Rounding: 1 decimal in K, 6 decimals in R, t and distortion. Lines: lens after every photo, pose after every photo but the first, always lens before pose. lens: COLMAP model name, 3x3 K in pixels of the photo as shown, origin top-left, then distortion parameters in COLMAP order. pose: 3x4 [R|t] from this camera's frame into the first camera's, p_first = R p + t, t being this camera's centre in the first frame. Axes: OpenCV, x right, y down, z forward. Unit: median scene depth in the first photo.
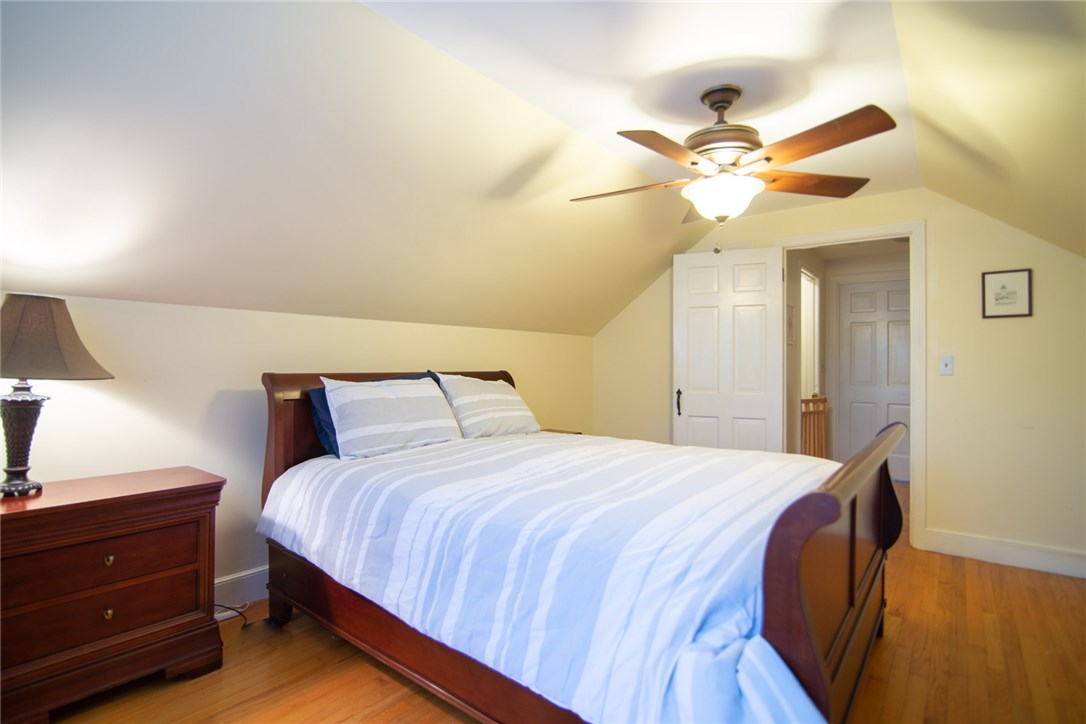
lens RADIAL K [[520.4, 0, 538.7], [0, 520.4, 356.9], [0, 0, 1]] dist [-0.000179, 0.000033]
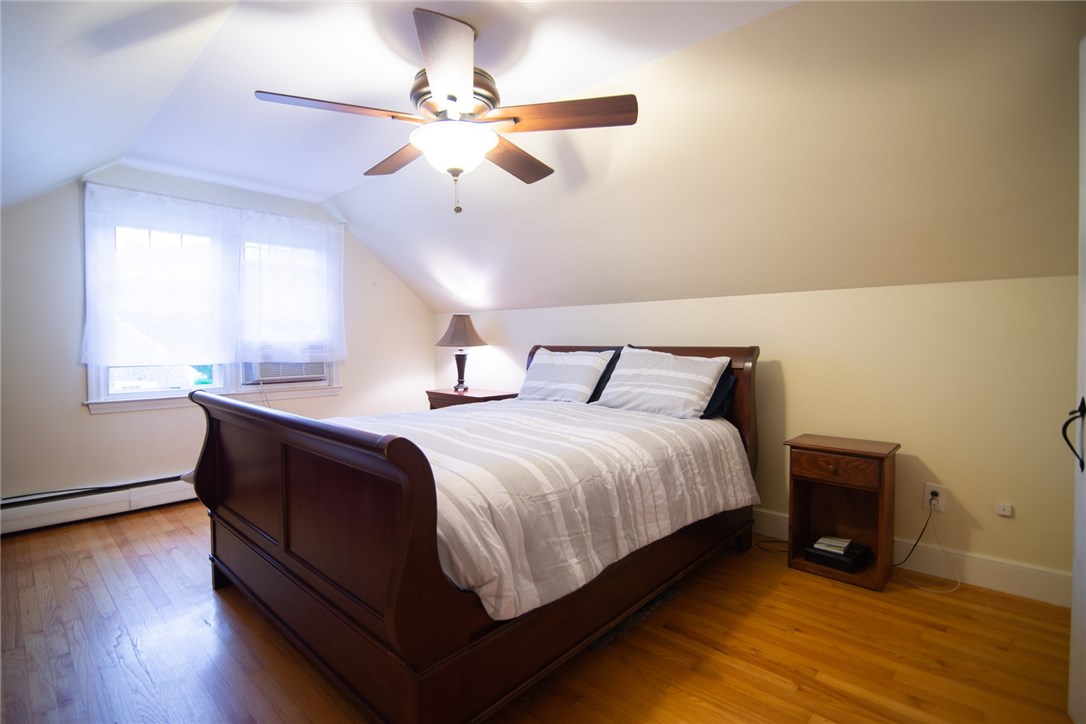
lens RADIAL K [[520.4, 0, 538.7], [0, 520.4, 356.9], [0, 0, 1]] dist [-0.000179, 0.000033]
pose [[-0.070220, 0.017621, -0.997376, 1.088614], [0.009805, 0.999808, 0.016973, 0.036801], [0.997483, -0.008587, -0.070380, 1.051903]]
